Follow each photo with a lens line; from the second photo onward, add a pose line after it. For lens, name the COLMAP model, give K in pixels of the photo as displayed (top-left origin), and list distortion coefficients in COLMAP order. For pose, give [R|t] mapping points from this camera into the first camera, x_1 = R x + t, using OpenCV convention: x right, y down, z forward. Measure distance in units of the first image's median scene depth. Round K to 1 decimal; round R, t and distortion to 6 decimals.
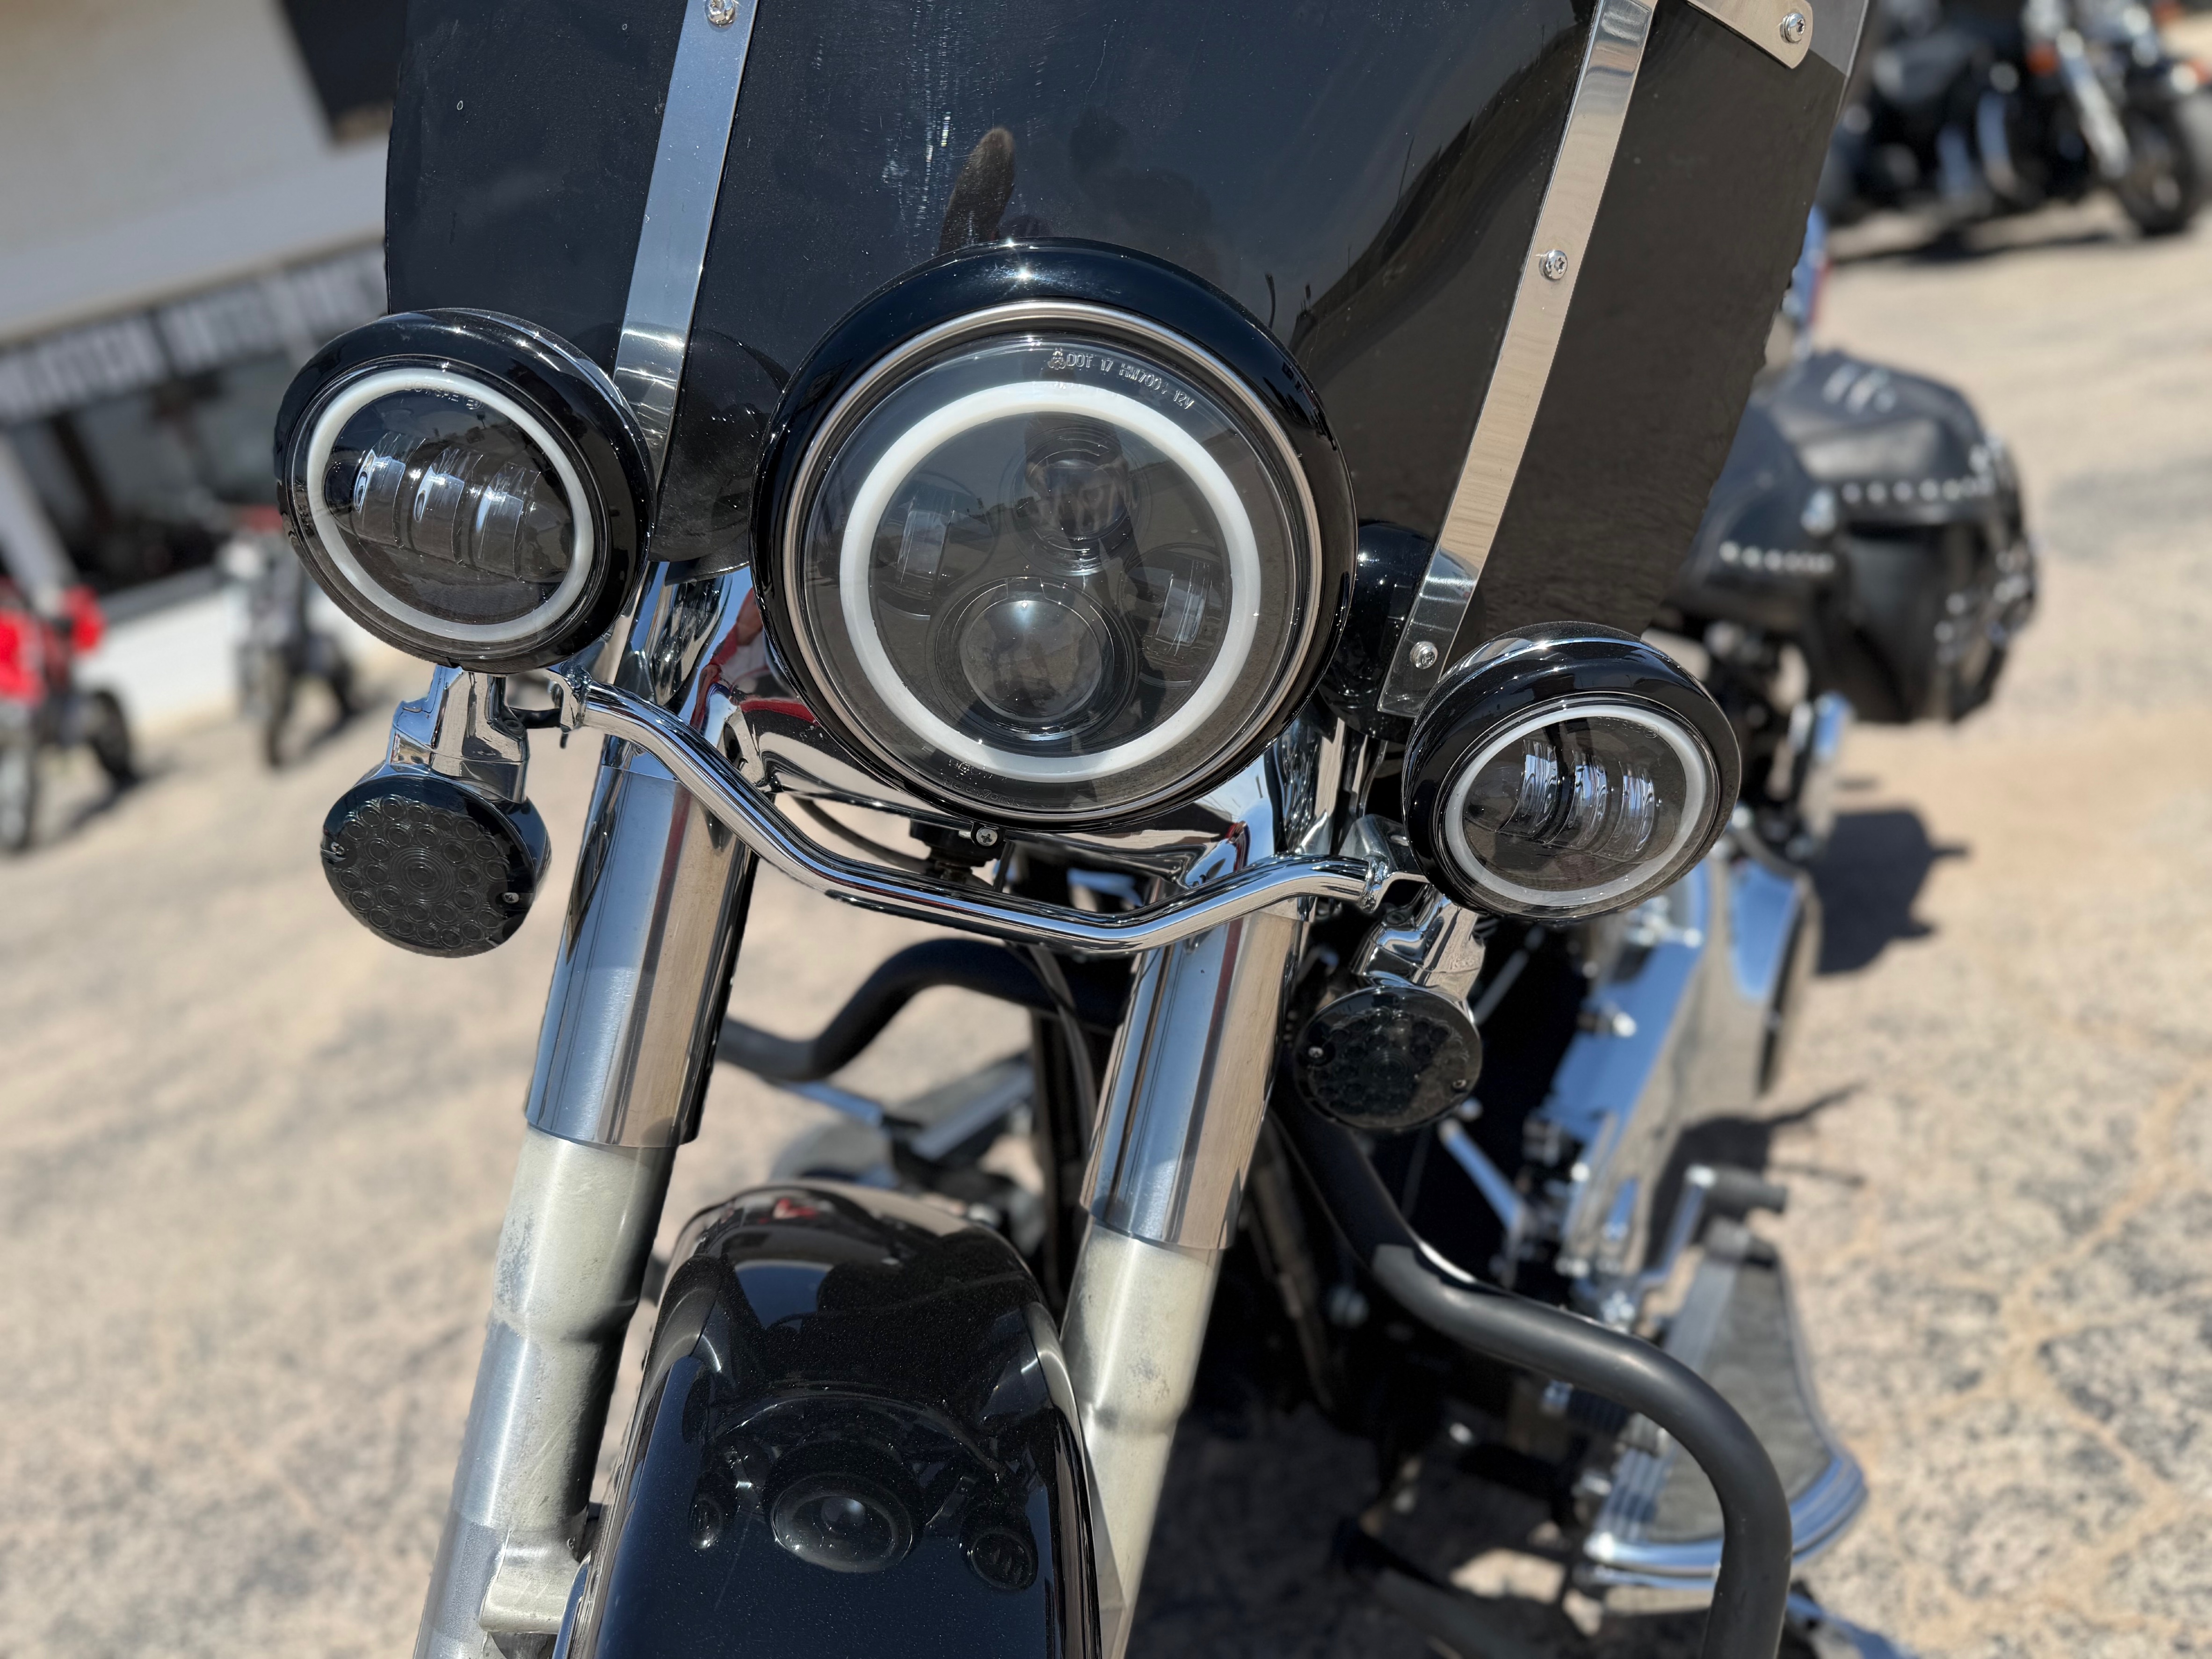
lens RADIAL K [[1680.0, 0, 1106.0], [0, 1680.0, 829.5], [0, 0, 1]] dist [-0.003903, -0.008919]
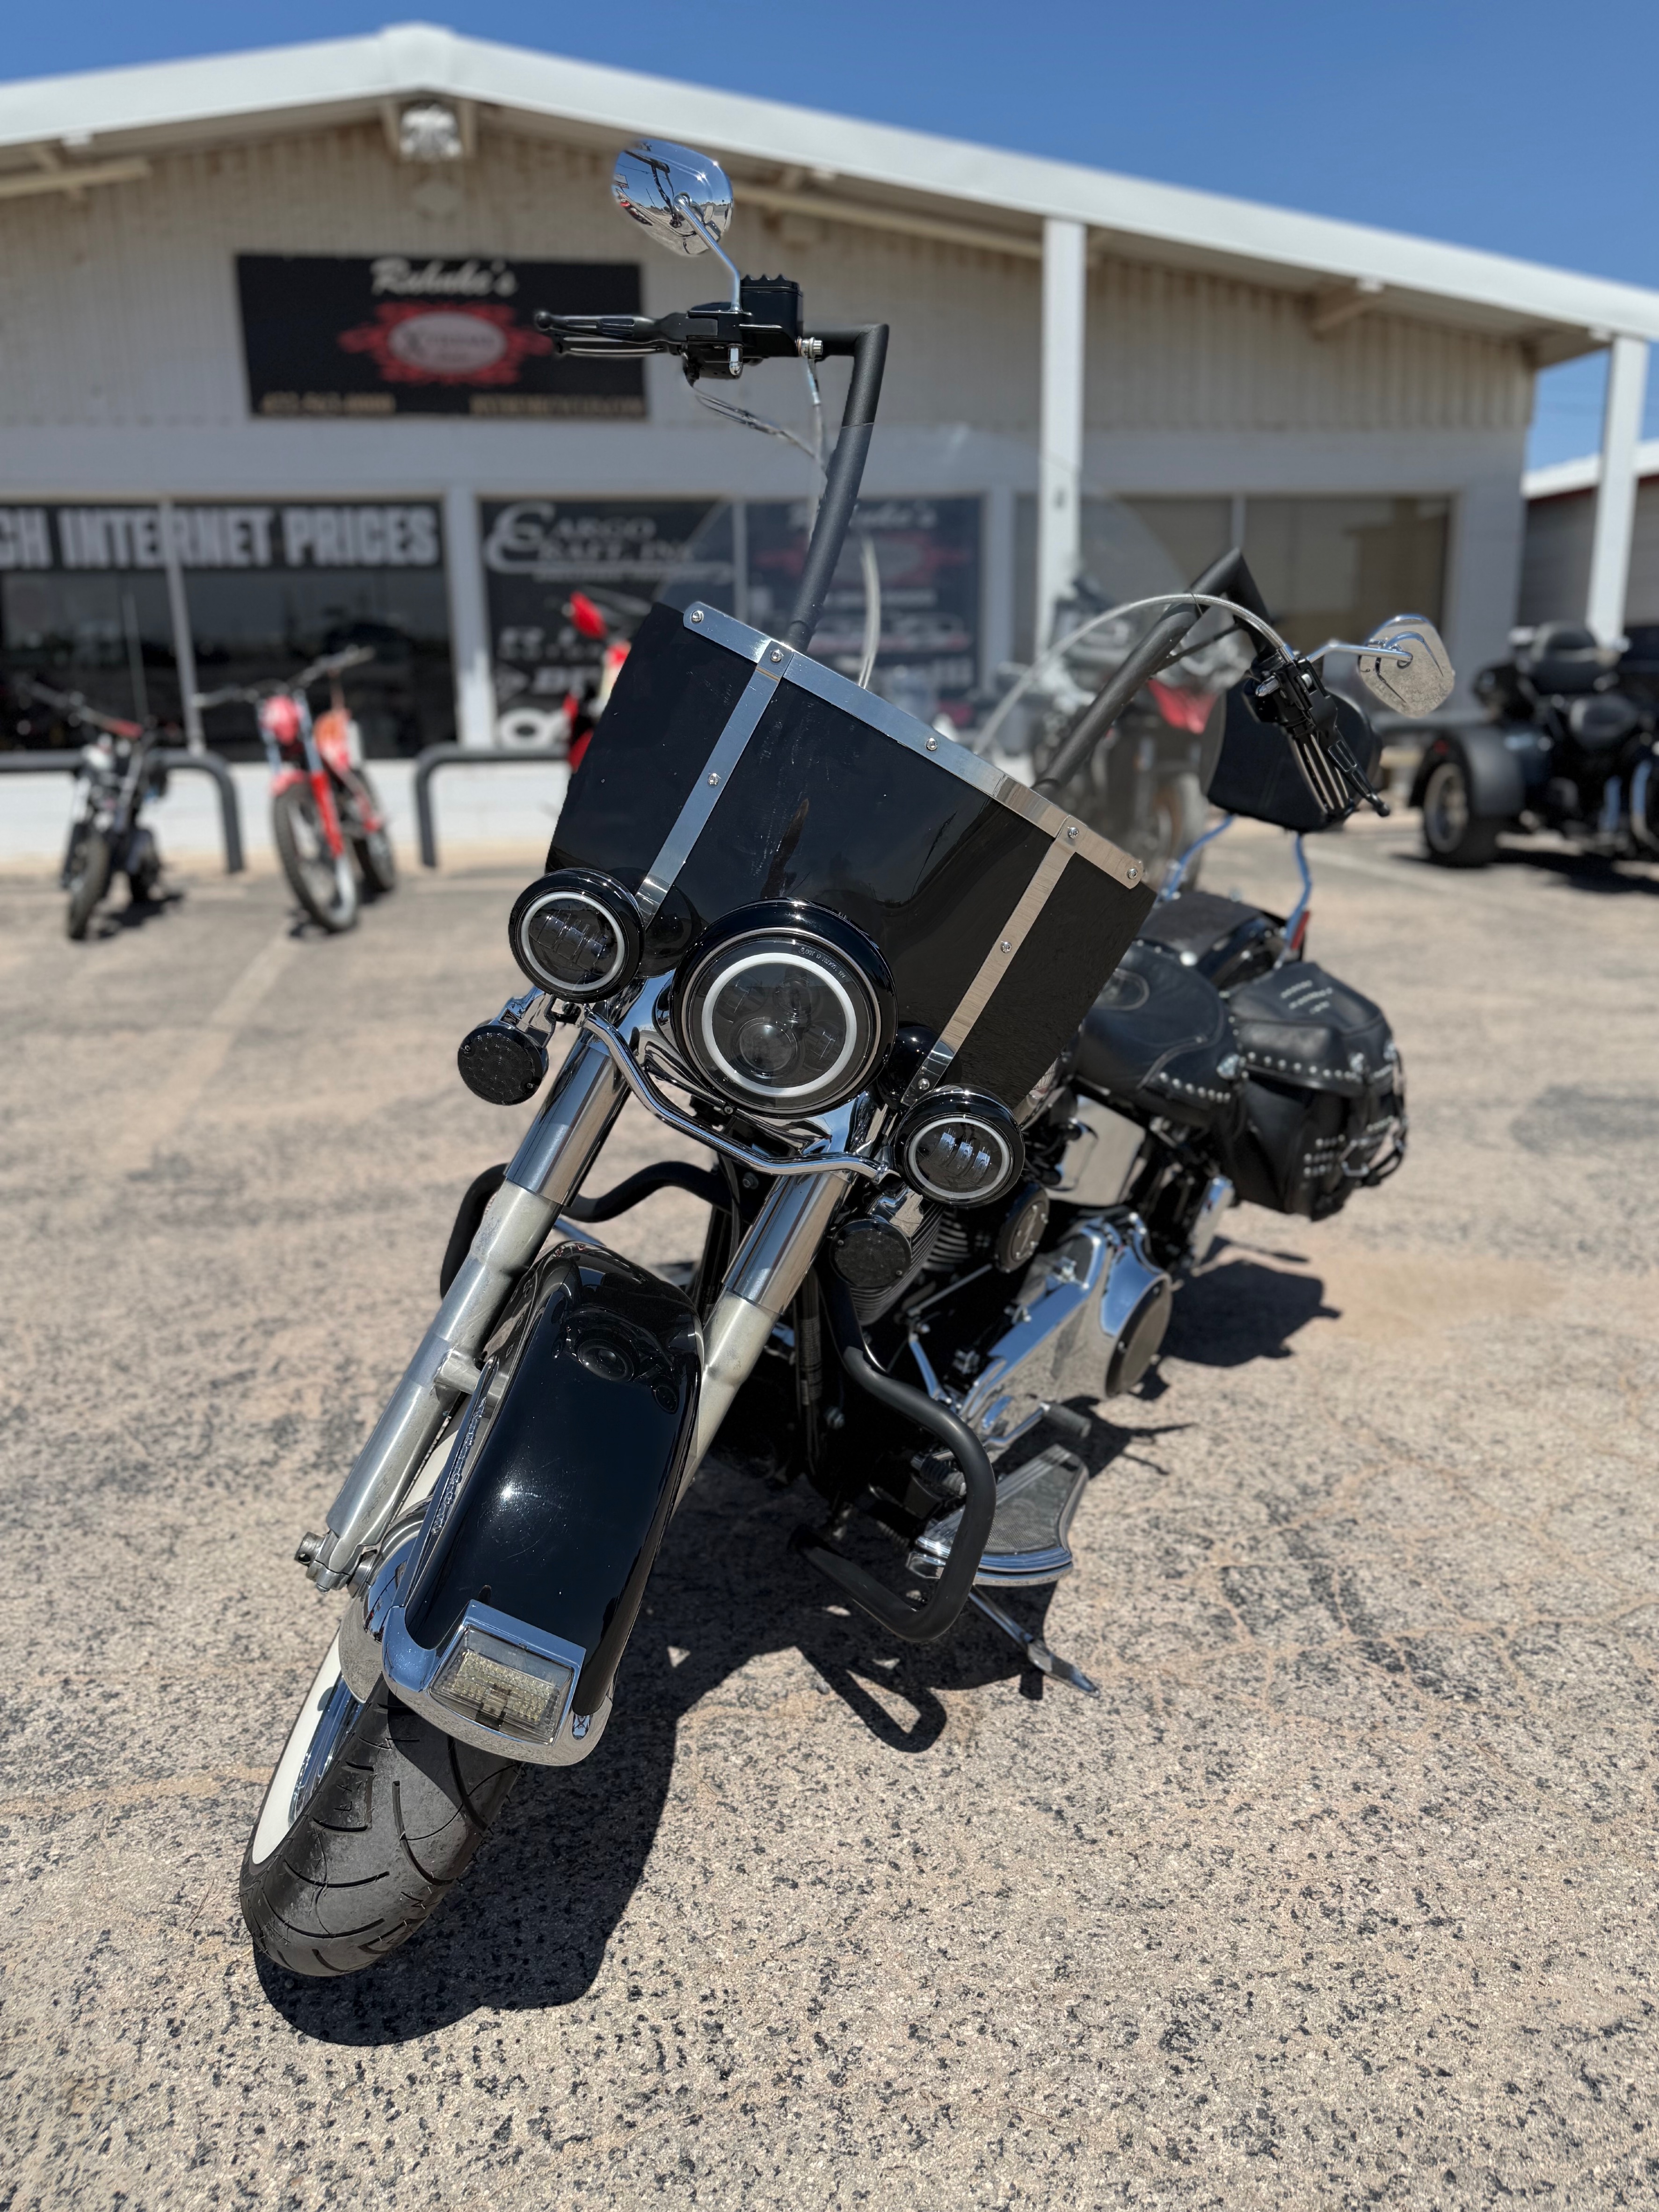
lens RADIAL K [[1595.9, 0, 825.6], [0, 1595.9, 1104.3], [0, 0, 1]] dist [0.020371, -0.026015]
pose [[0.967168, 0.253093, 0.023005, 0.005148], [-0.251508, 0.966221, -0.056223, 0.043227], [-0.036457, 0.048591, 0.998153, -0.626323]]
